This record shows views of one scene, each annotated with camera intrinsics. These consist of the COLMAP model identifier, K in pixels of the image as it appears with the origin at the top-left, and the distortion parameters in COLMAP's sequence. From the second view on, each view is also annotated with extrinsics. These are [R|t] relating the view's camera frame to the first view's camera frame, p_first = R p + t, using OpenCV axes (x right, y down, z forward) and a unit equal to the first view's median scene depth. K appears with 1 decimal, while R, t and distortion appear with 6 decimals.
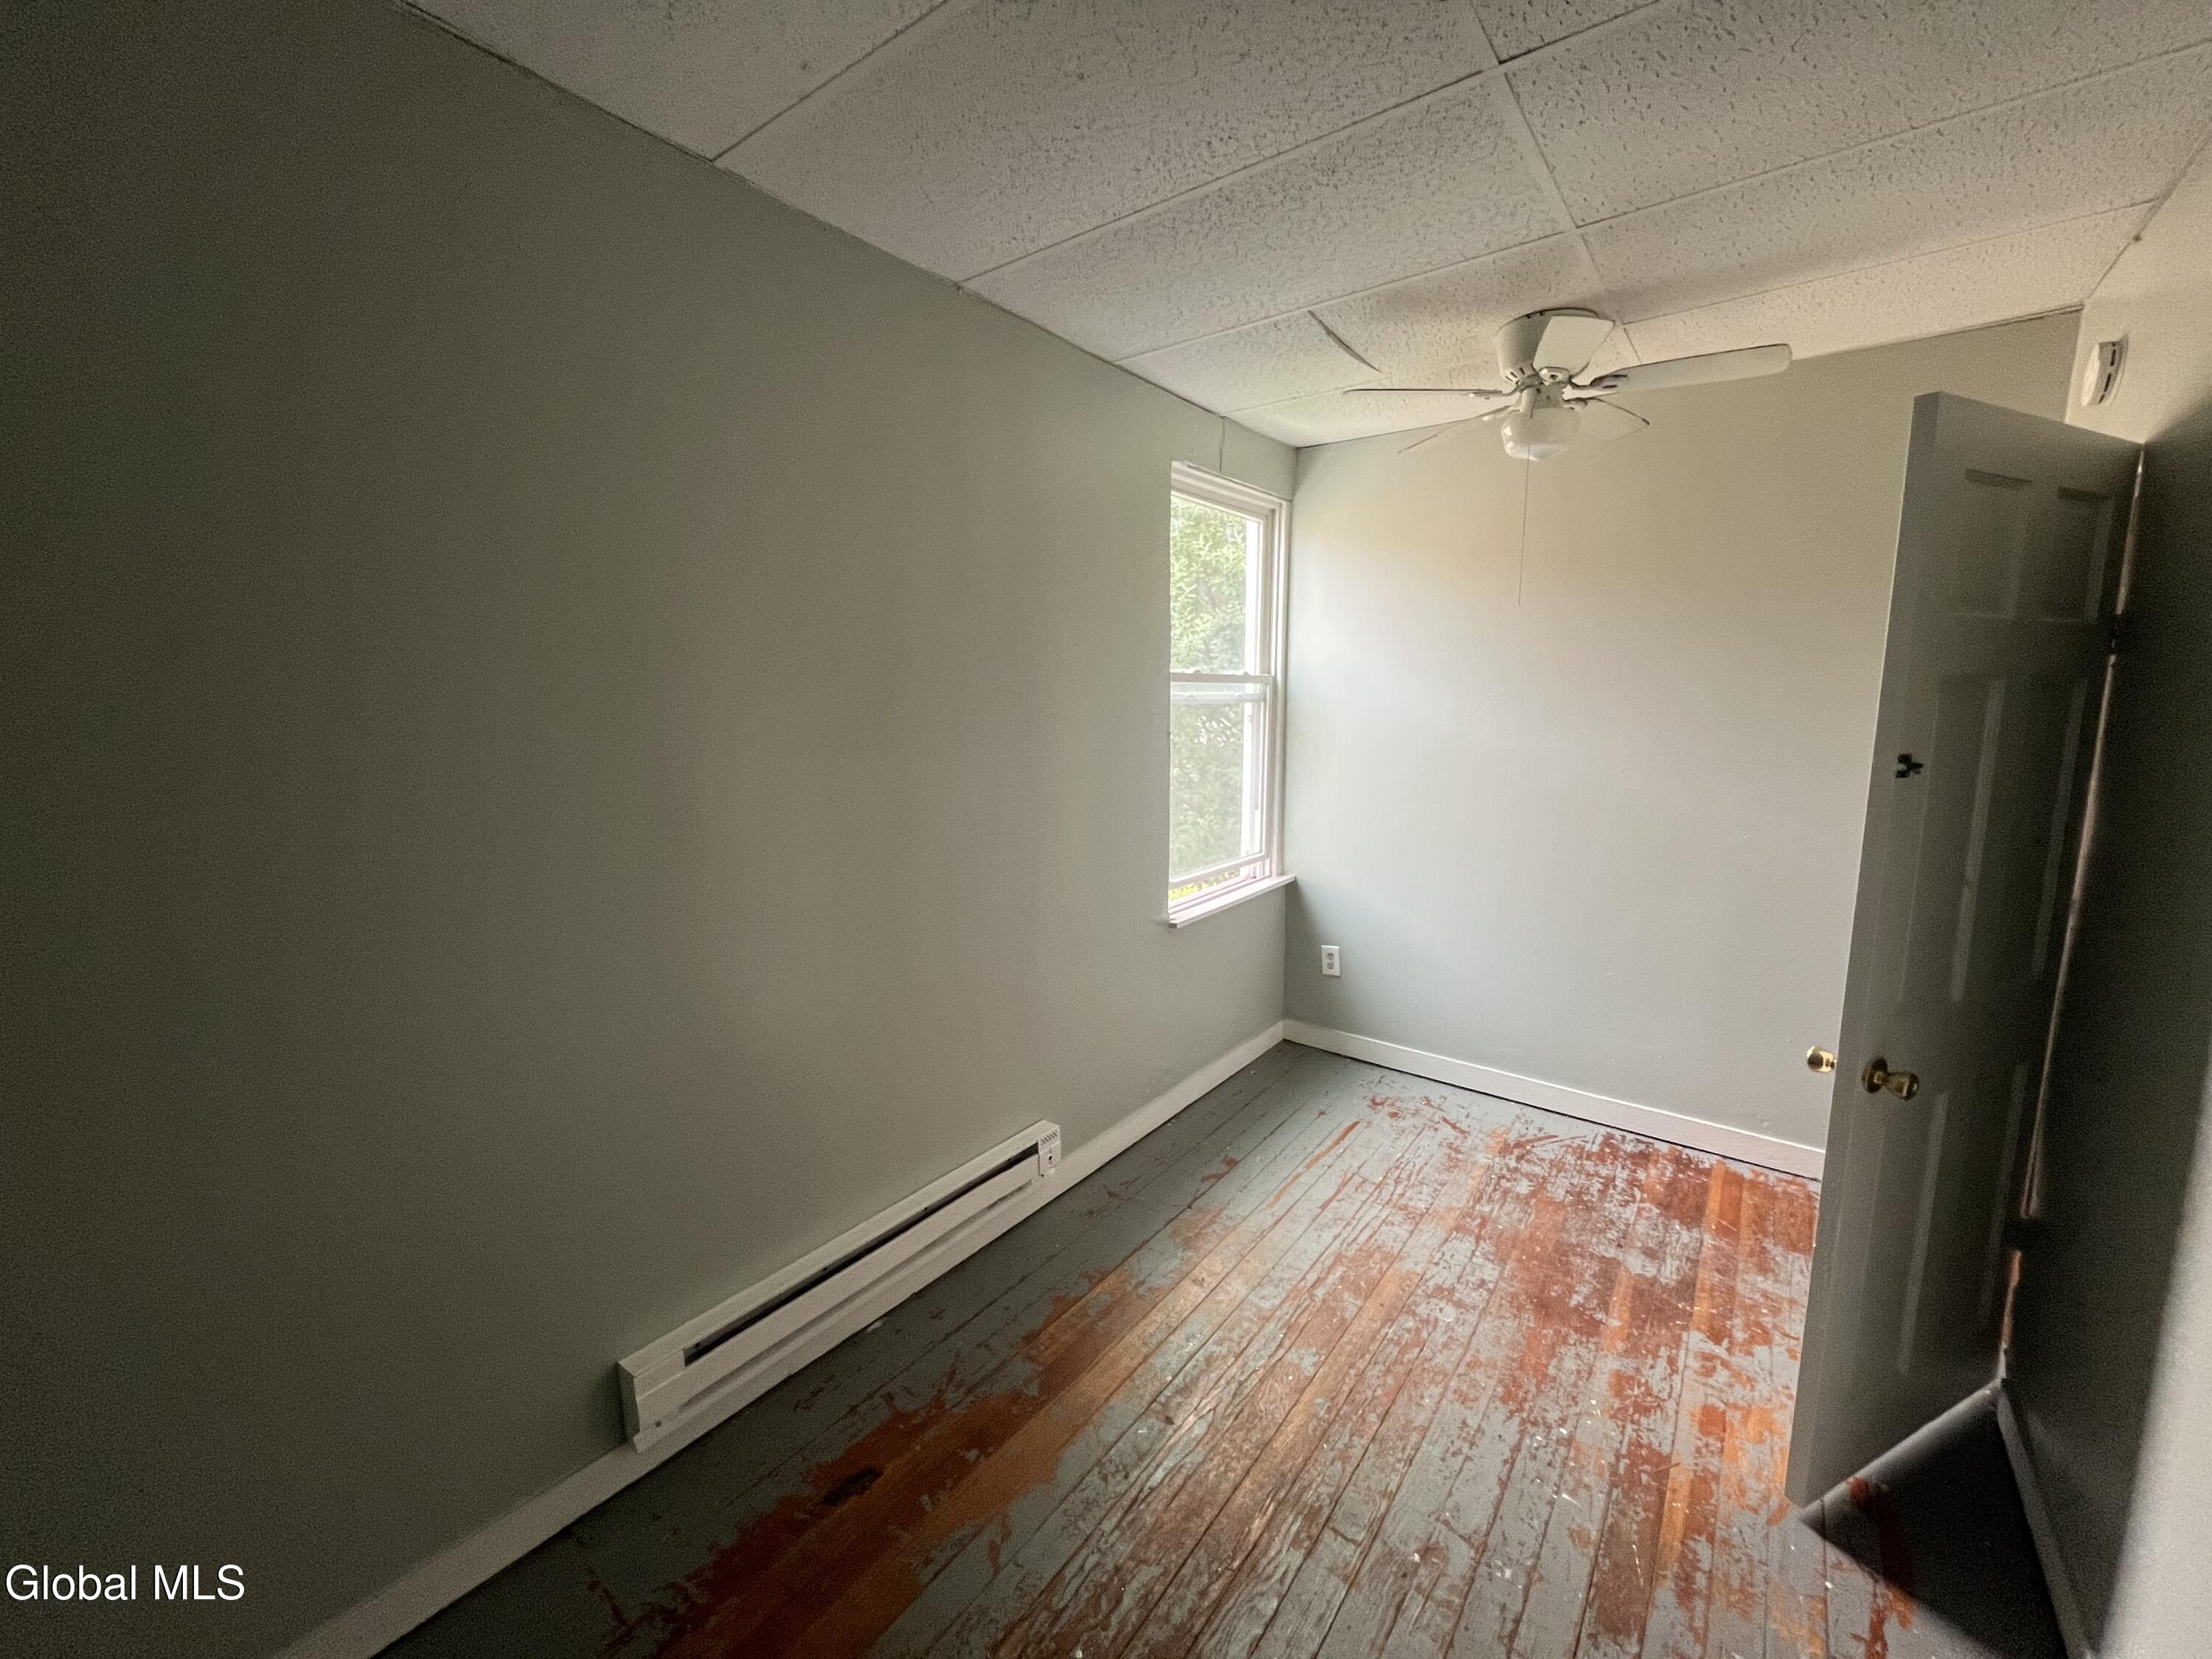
lens RADIAL K [[901.3, 0, 1119.8], [0, 901.3, 833.2], [0, 0, 1]] dist [-0.000521, 0.000235]
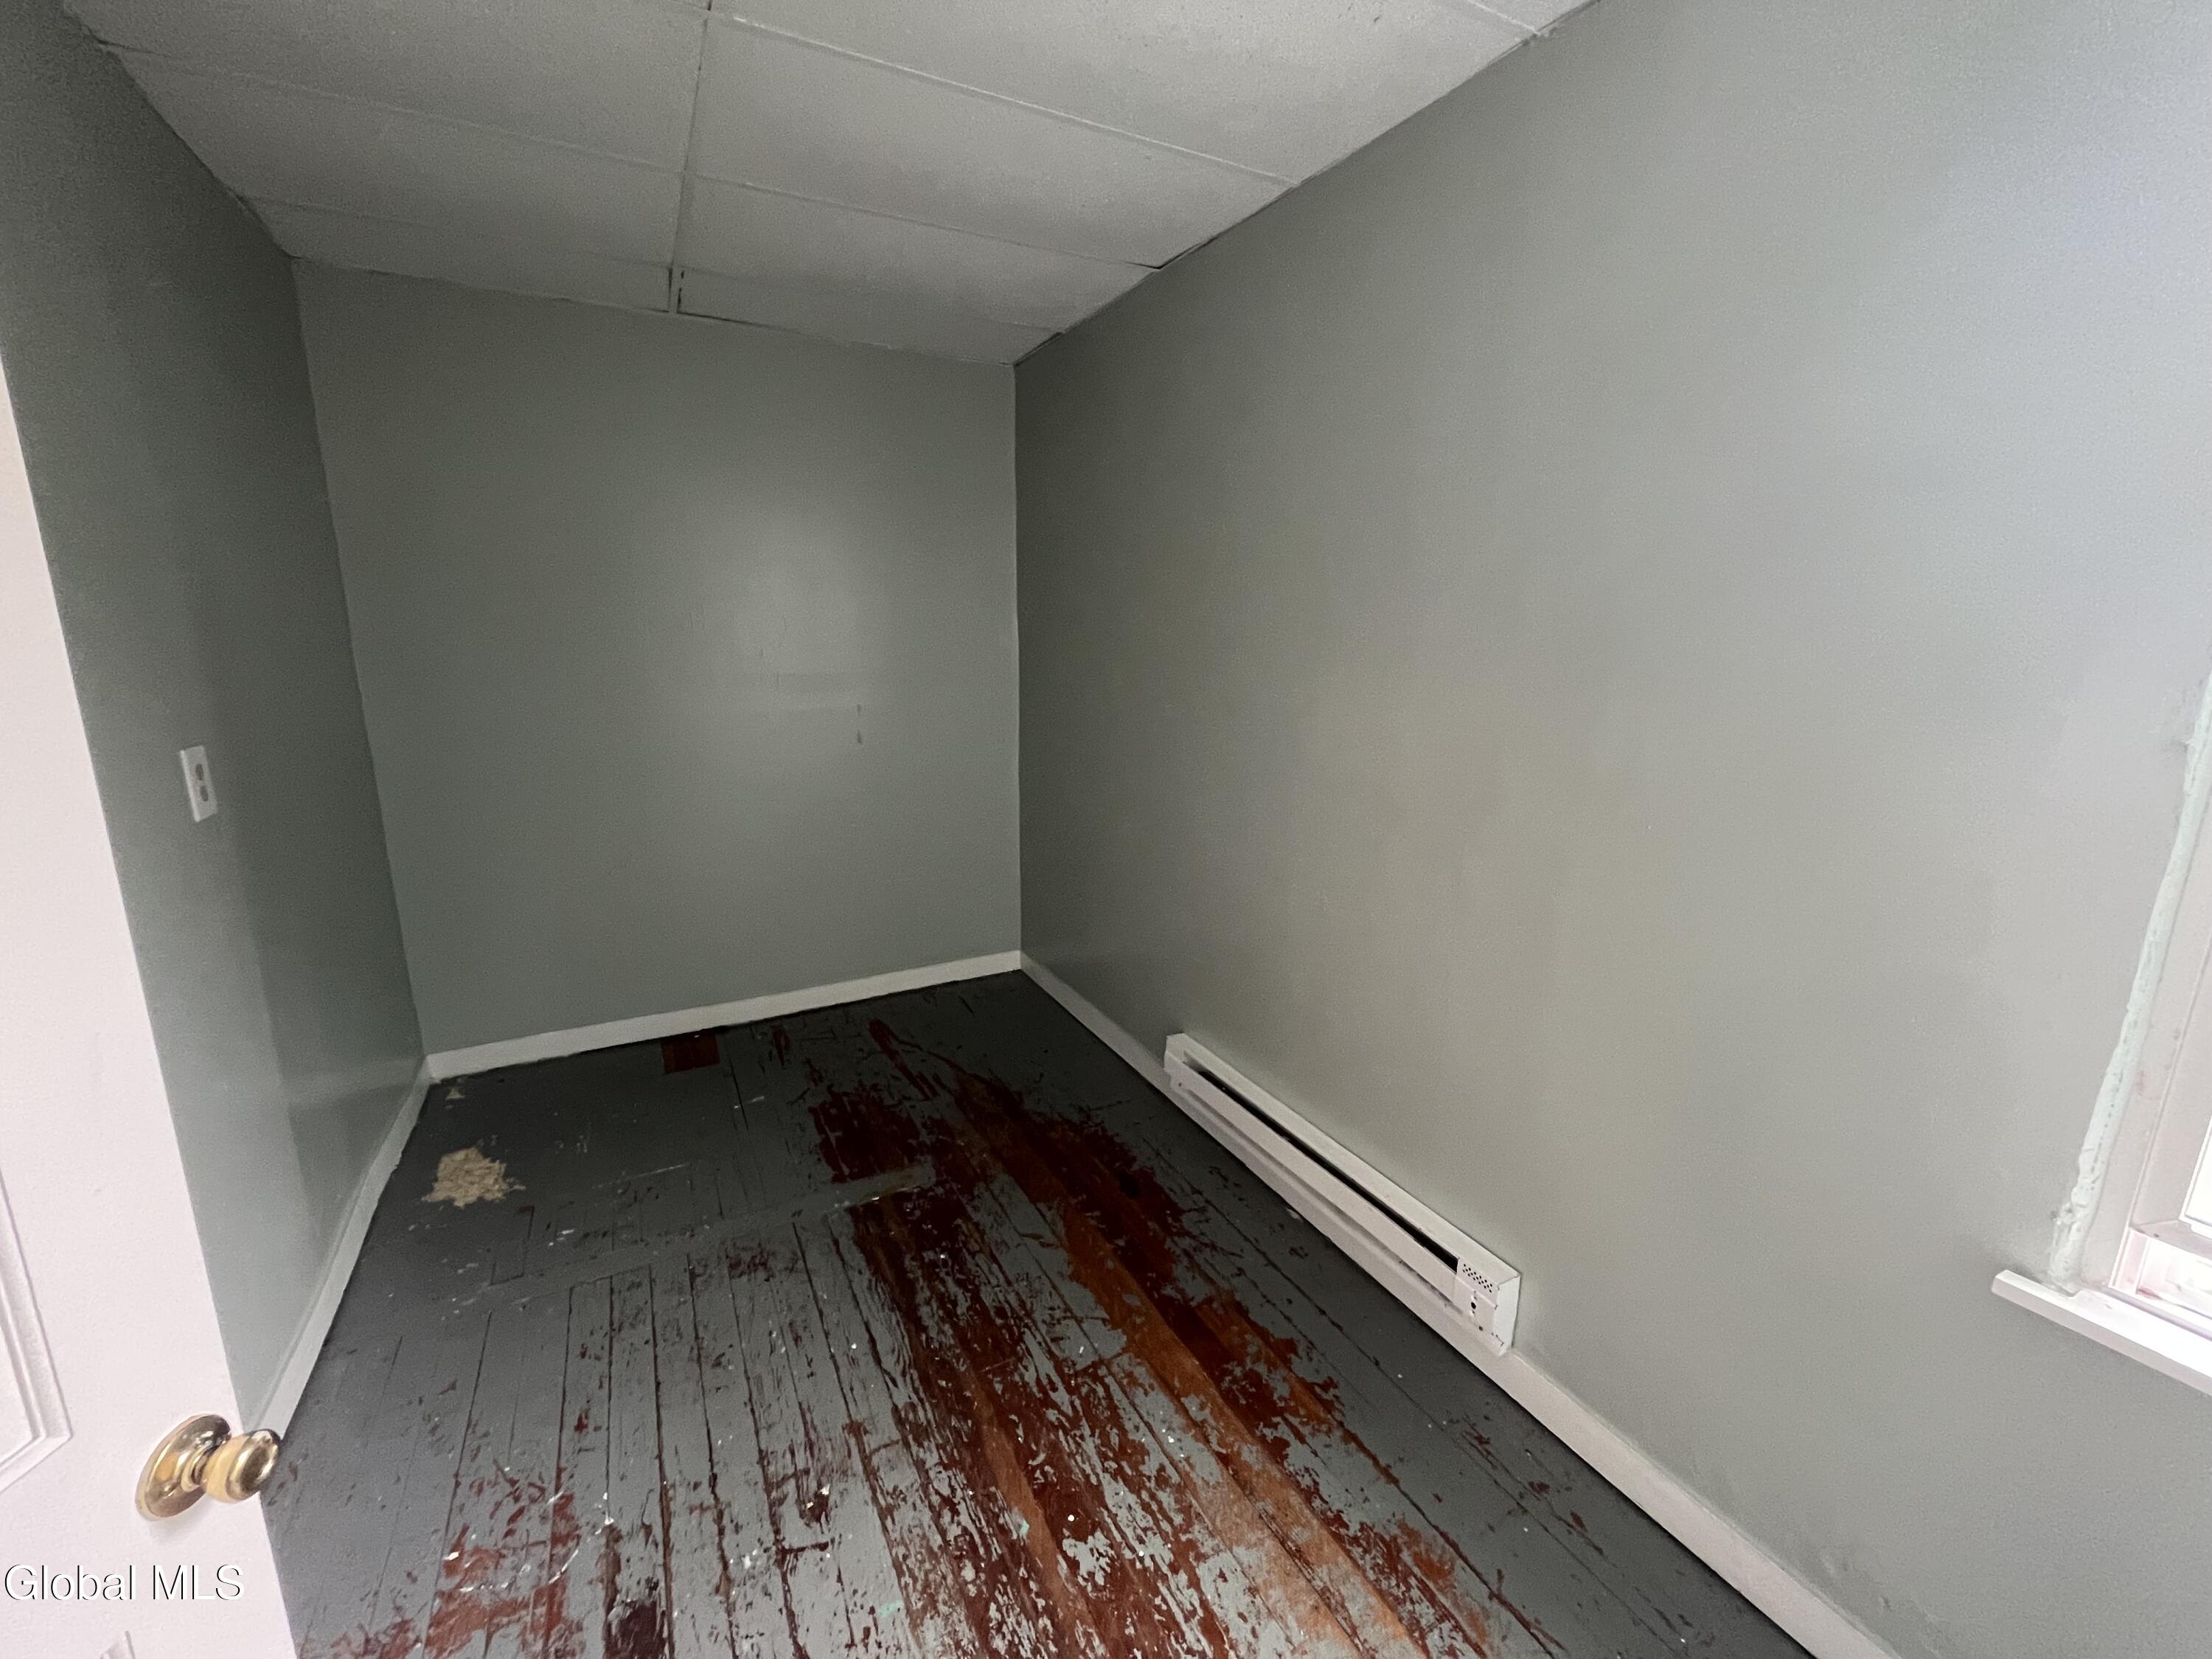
lens RADIAL K [[901.3, 0, 1099.7], [0, 901.3, 832.6], [0, 0, 1]] dist [-0.000521, 0.000235]
pose [[-0.436873, 0.197321, -0.877614, 0.863701], [-0.144370, 0.947615, 0.284927, -0.204031], [0.887862, 0.251178, -0.385500, 1.367631]]
